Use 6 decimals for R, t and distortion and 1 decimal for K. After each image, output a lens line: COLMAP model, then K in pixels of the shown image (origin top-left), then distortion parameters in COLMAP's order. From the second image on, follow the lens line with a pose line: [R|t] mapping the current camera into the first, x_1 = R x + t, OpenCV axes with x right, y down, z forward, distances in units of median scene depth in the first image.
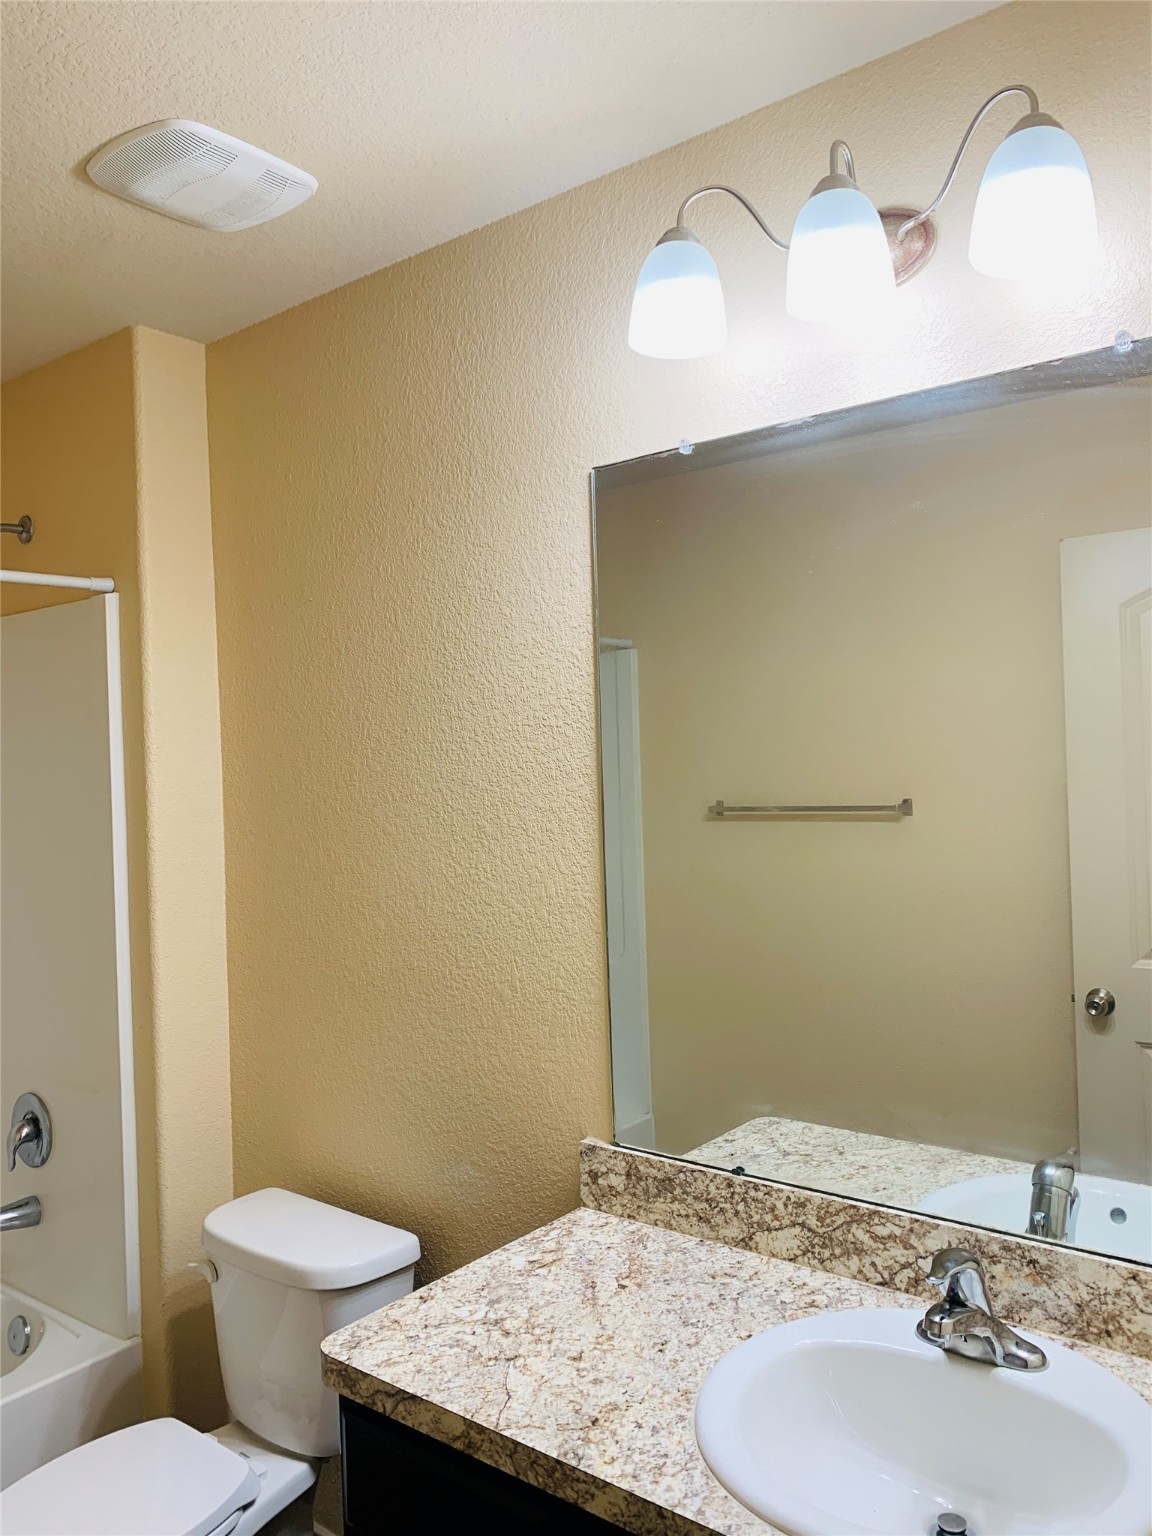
lens RADIAL K [[1182.1, 0, 572.5], [0, 1182.1, 765.5], [0, 0, 1]] dist [0.038640, -0.033215]
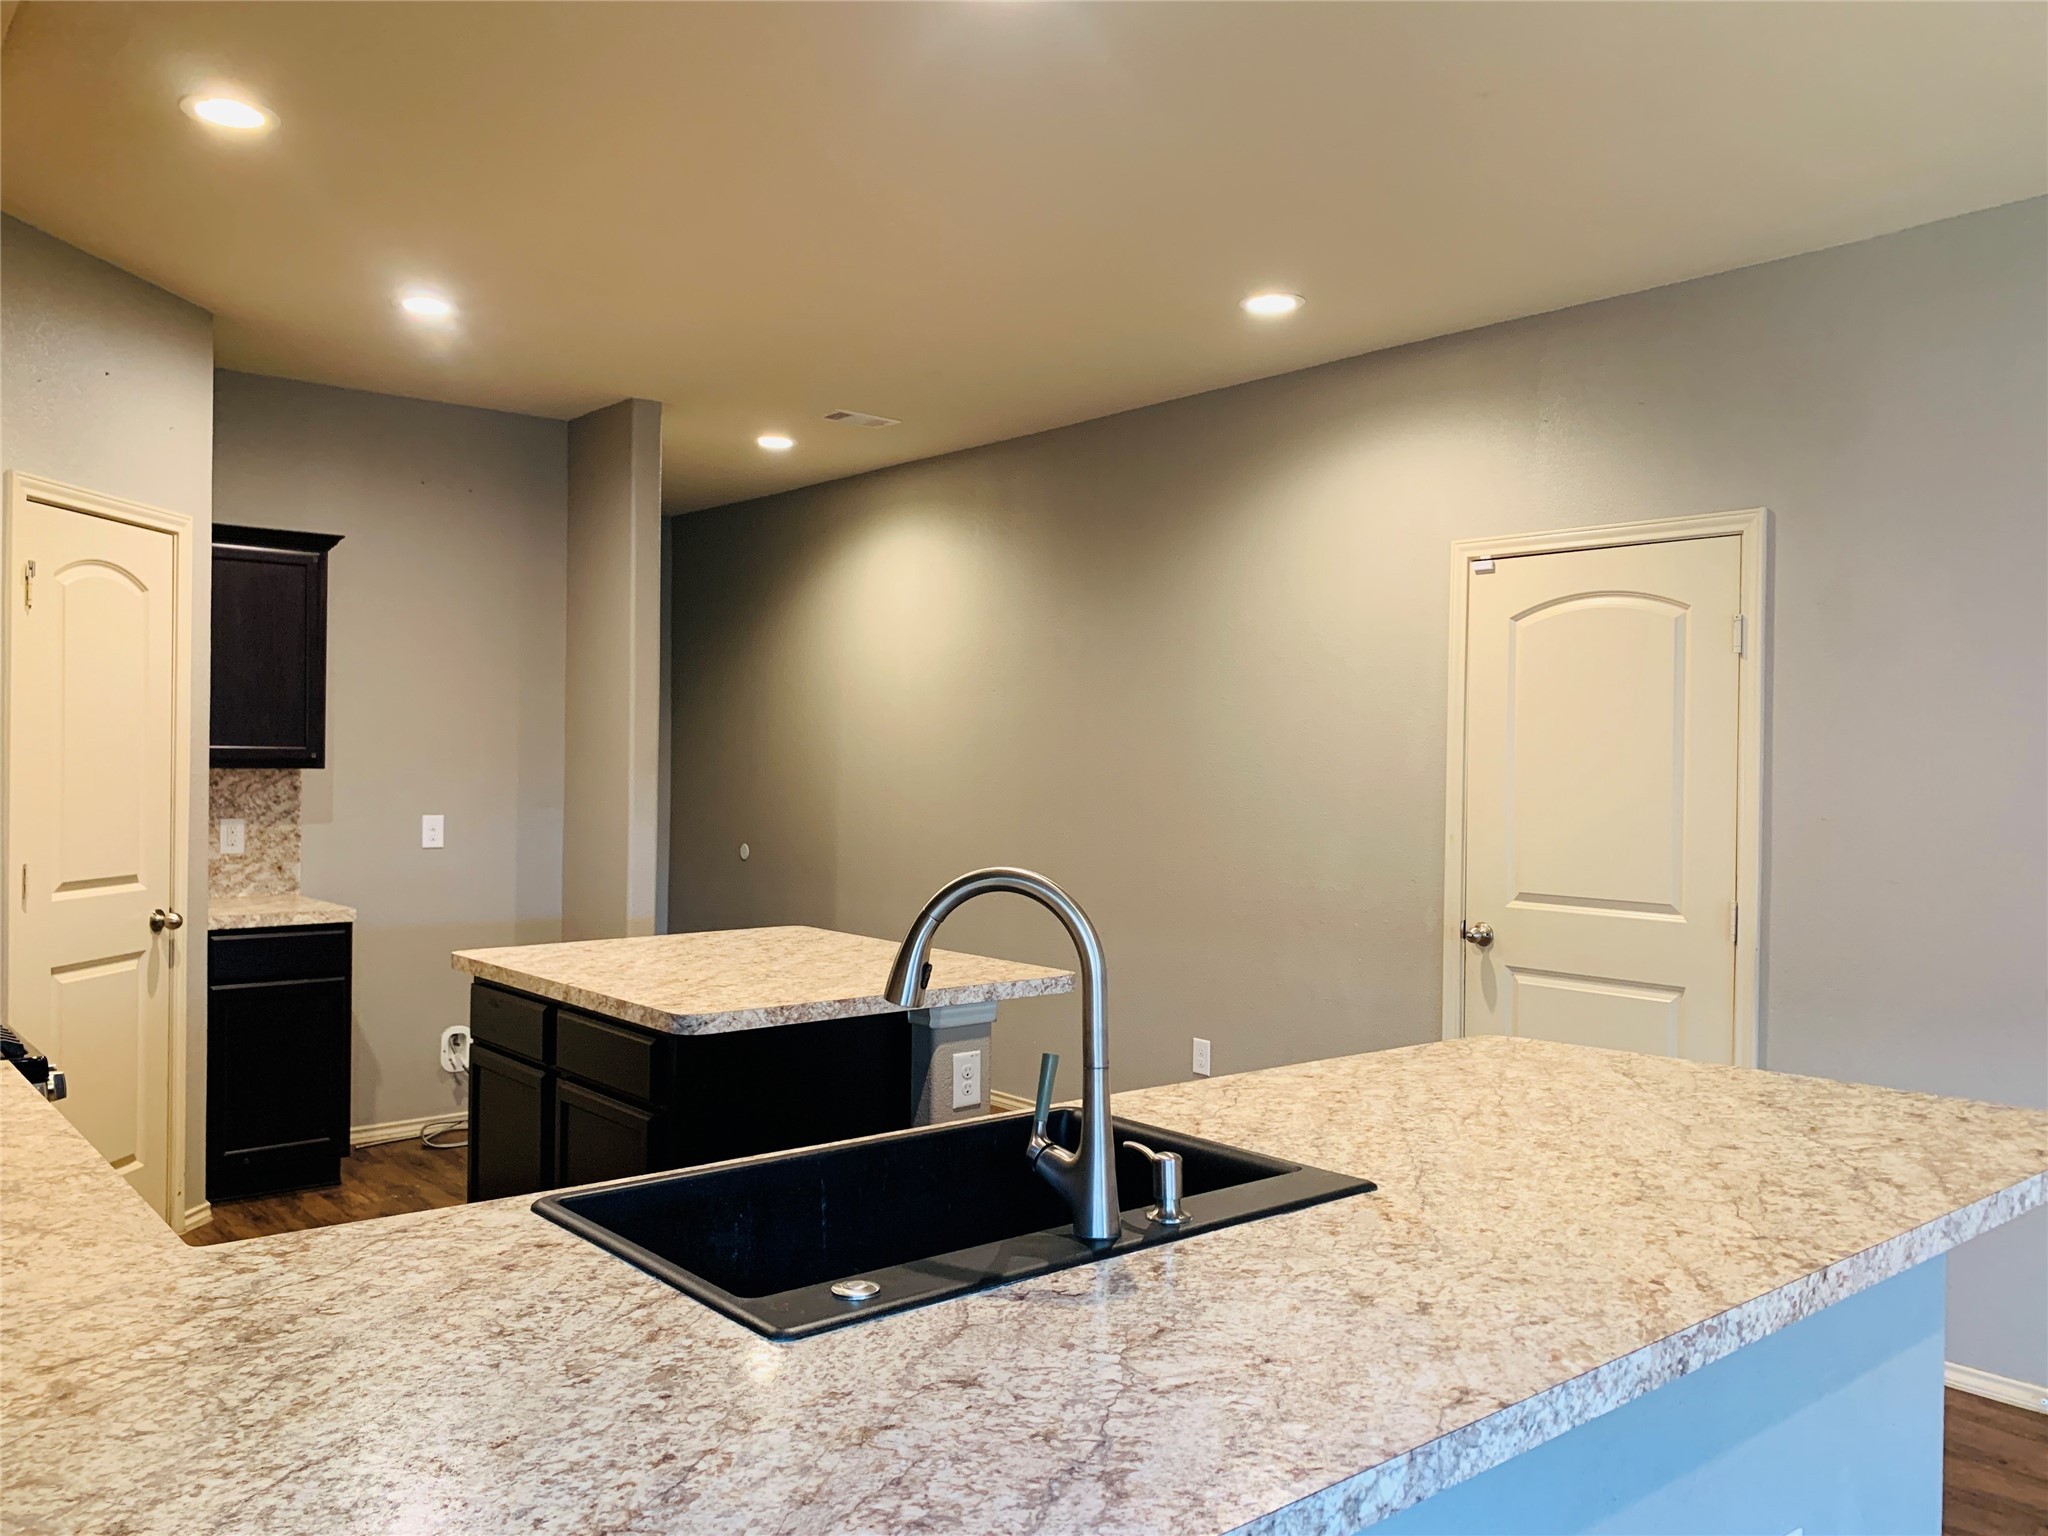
lens RADIAL K [[1576.2, 0, 1016.4], [0, 1576.2, 771.3], [0, 0, 1]] dist [0.038640, -0.033215]
pose [[-0.981460, 0.028610, 0.189521, 0.185054], [0.028604, 0.999587, -0.002771, 0.094120], [-0.189522, 0.002702, -0.981873, 1.611034]]
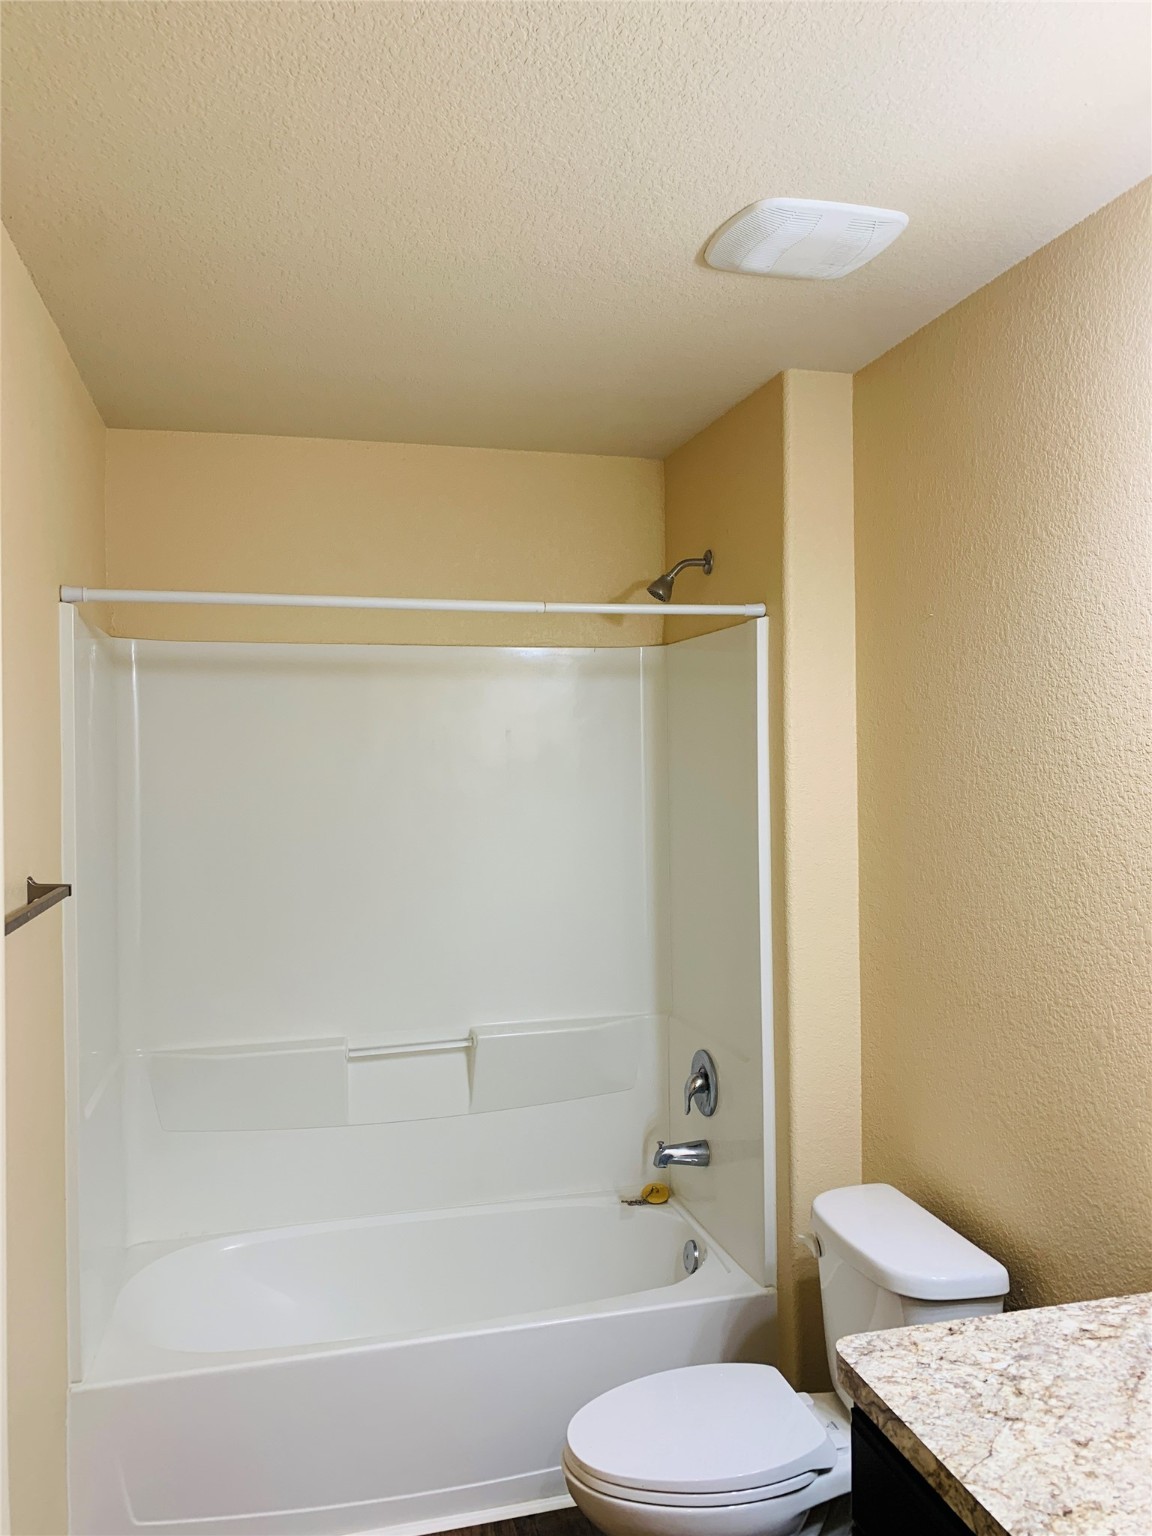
lens RADIAL K [[1182.1, 0, 578.3], [0, 1182.1, 769.9], [0, 0, 1]] dist [0.038640, -0.033215]
pose [[0.804160, 0.031121, -0.593597, 0.159769], [-0.017794, 0.999441, 0.028293, -0.036657], [0.594146, -0.012190, 0.804265, 0.009888]]
